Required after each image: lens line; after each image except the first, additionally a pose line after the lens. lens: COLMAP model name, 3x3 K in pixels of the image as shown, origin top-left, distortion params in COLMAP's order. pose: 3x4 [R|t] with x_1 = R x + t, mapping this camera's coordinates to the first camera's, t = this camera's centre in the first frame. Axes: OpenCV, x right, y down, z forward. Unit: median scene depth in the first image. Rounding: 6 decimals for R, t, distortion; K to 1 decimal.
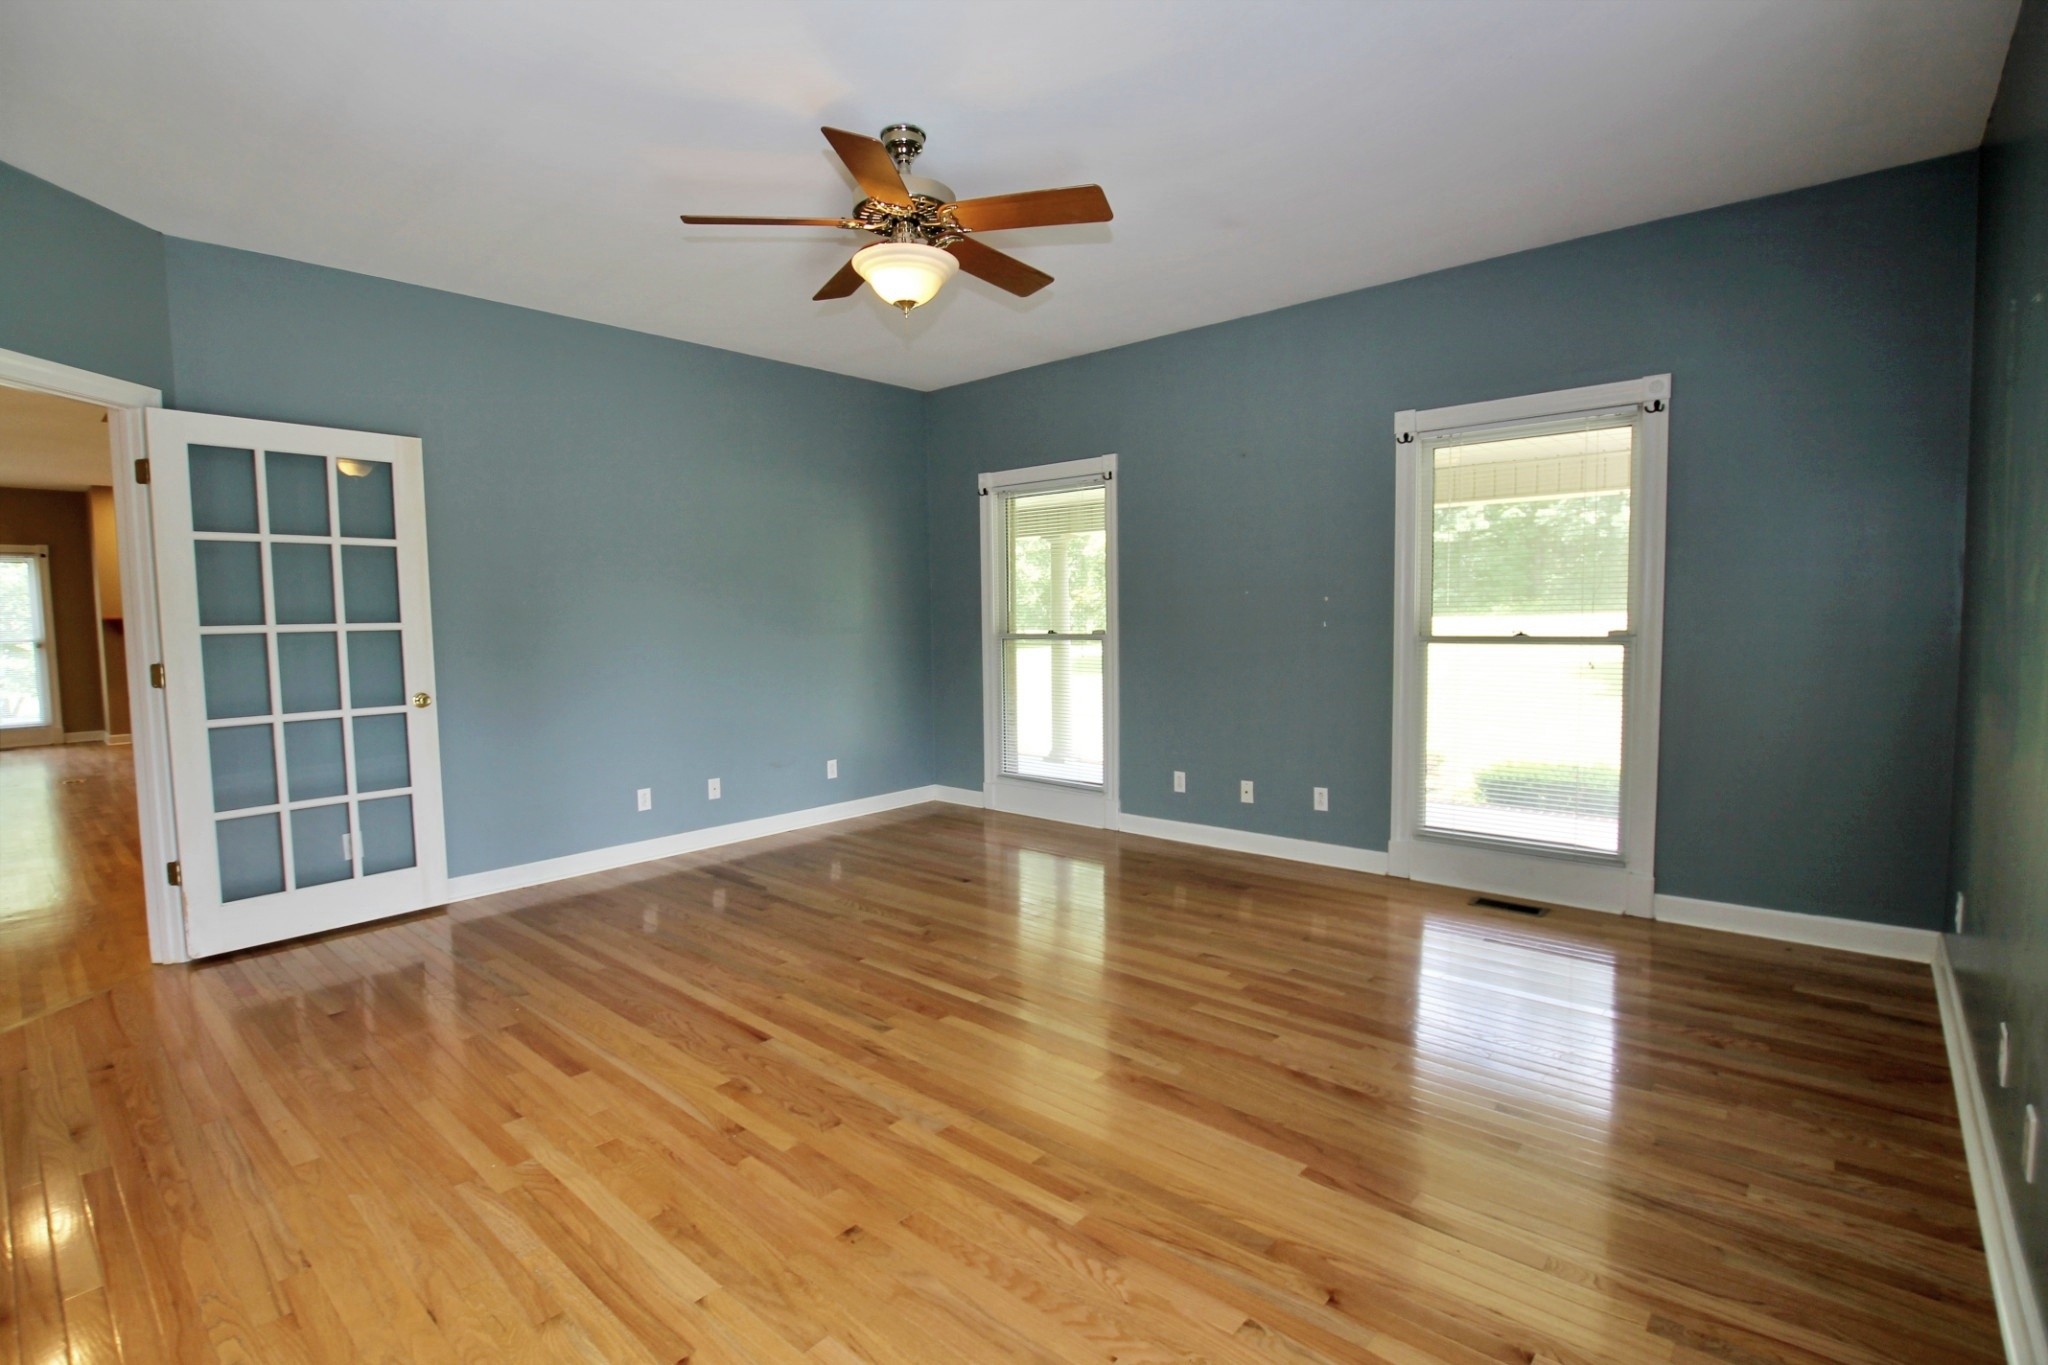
lens RADIAL K [[964.3, 0, 1028.3], [0, 964.3, 685.0], [0, 0, 1]] dist [-0.030623, 0.001009]
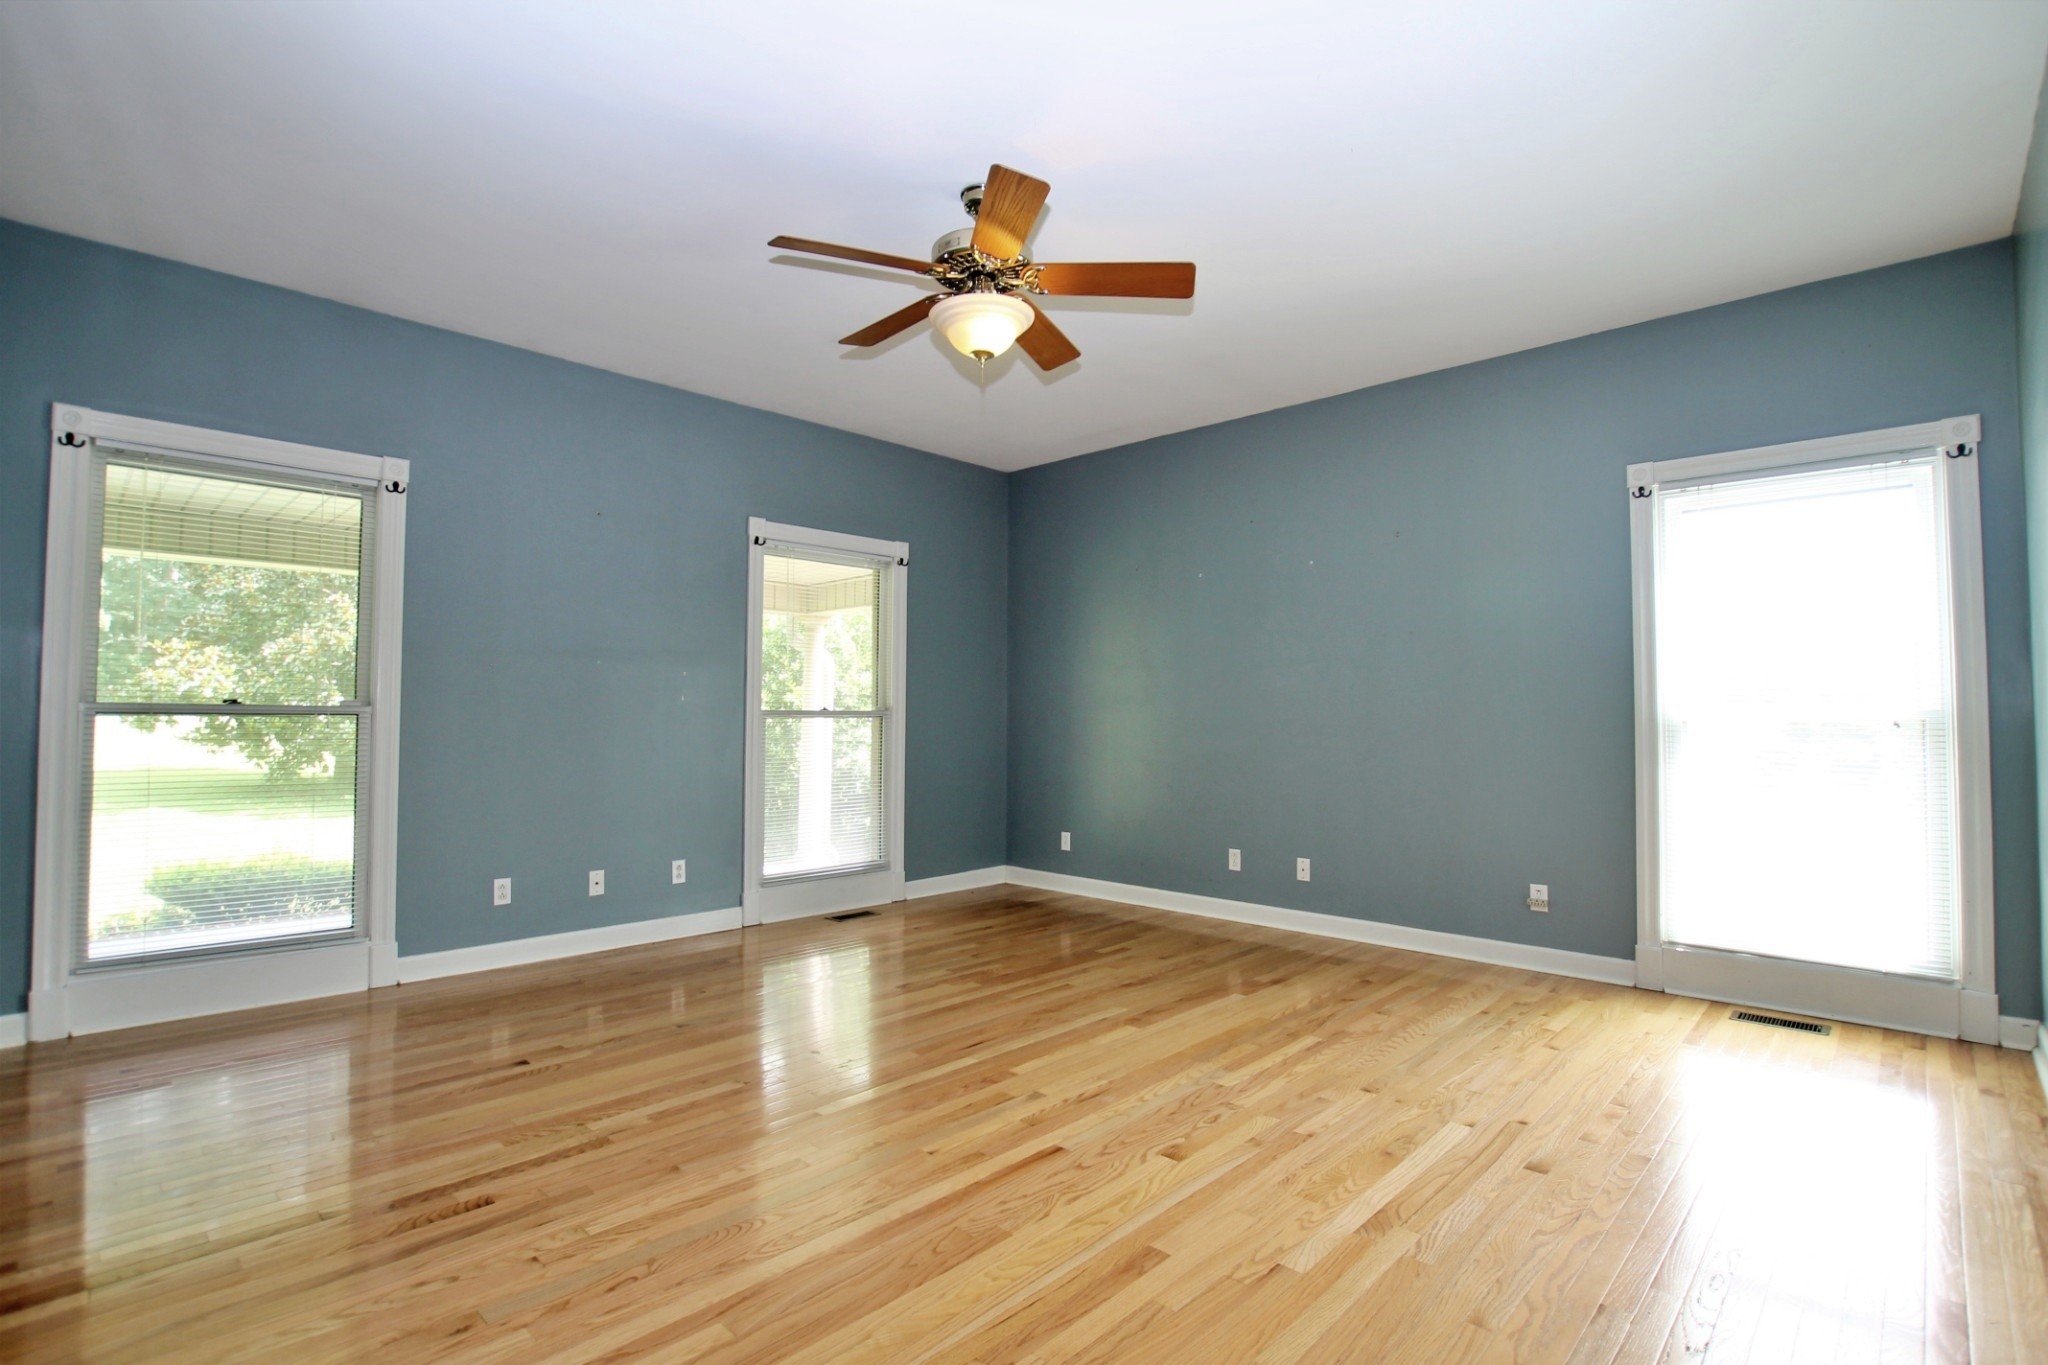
lens RADIAL K [[964.3, 0, 1028.3], [0, 964.3, 685.0], [0, 0, 1]] dist [-0.030623, 0.001009]
pose [[0.039347, 0.047346, 0.998103, -1.067617], [0.069679, 0.996315, -0.050008, -0.000297], [-0.996793, 0.071515, 0.035903, 0.901632]]
